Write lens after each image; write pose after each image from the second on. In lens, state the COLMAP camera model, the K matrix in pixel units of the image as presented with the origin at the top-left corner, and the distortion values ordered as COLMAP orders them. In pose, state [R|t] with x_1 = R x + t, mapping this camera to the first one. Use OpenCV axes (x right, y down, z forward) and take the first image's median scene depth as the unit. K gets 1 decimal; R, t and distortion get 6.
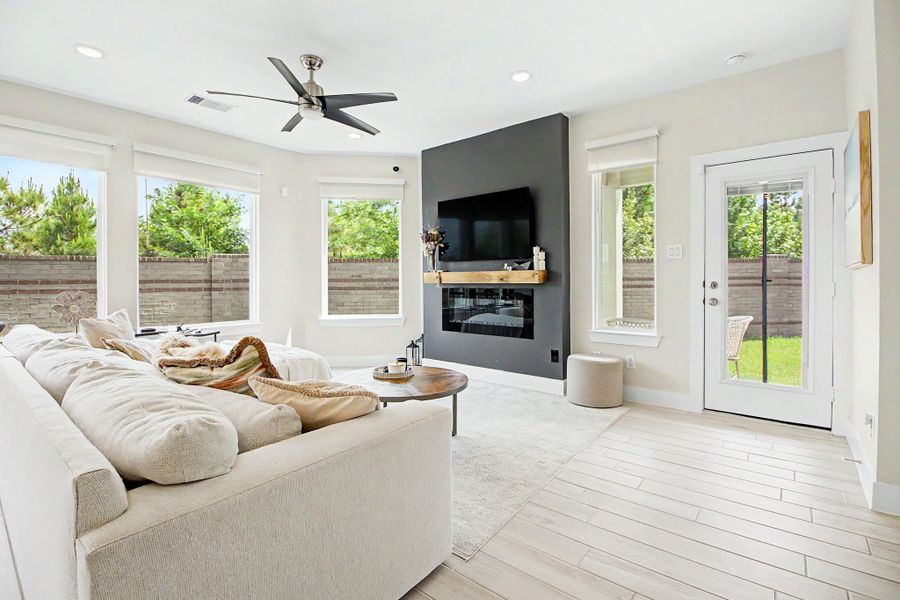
lens RADIAL K [[416.0, 0, 454.0], [0, 416.0, 285.4], [0, 0, 1]] dist [0.000561, -0.000407]
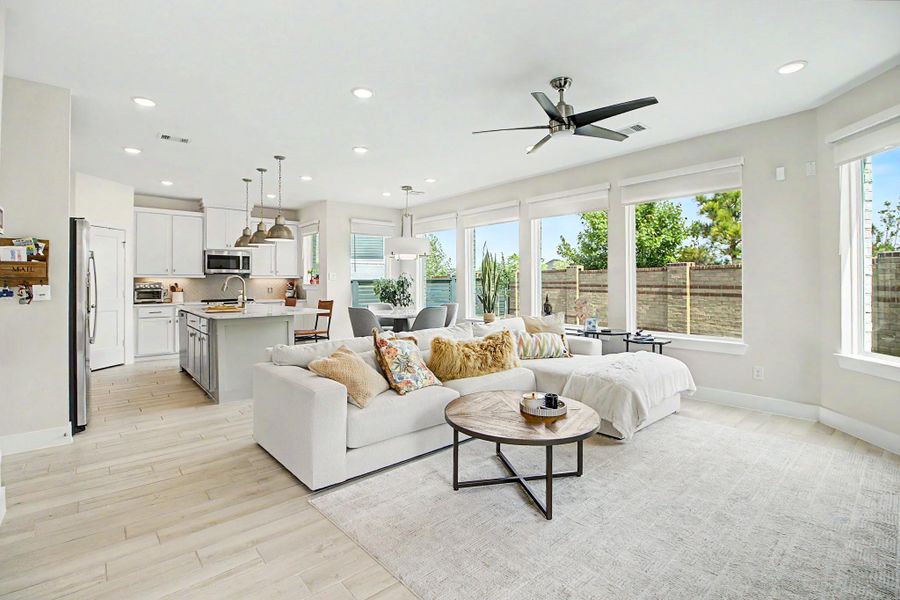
lens RADIAL K [[417.6, 0, 451.8], [0, 417.6, 278.0], [0, 0, 1]] dist [-0.017405, -0.000154]
pose [[-0.180335, -0.004945, -0.983593, 0.508040], [-0.006687, 0.999970, -0.003801, -0.036763], [0.983583, 0.005892, -0.180363, 0.658826]]
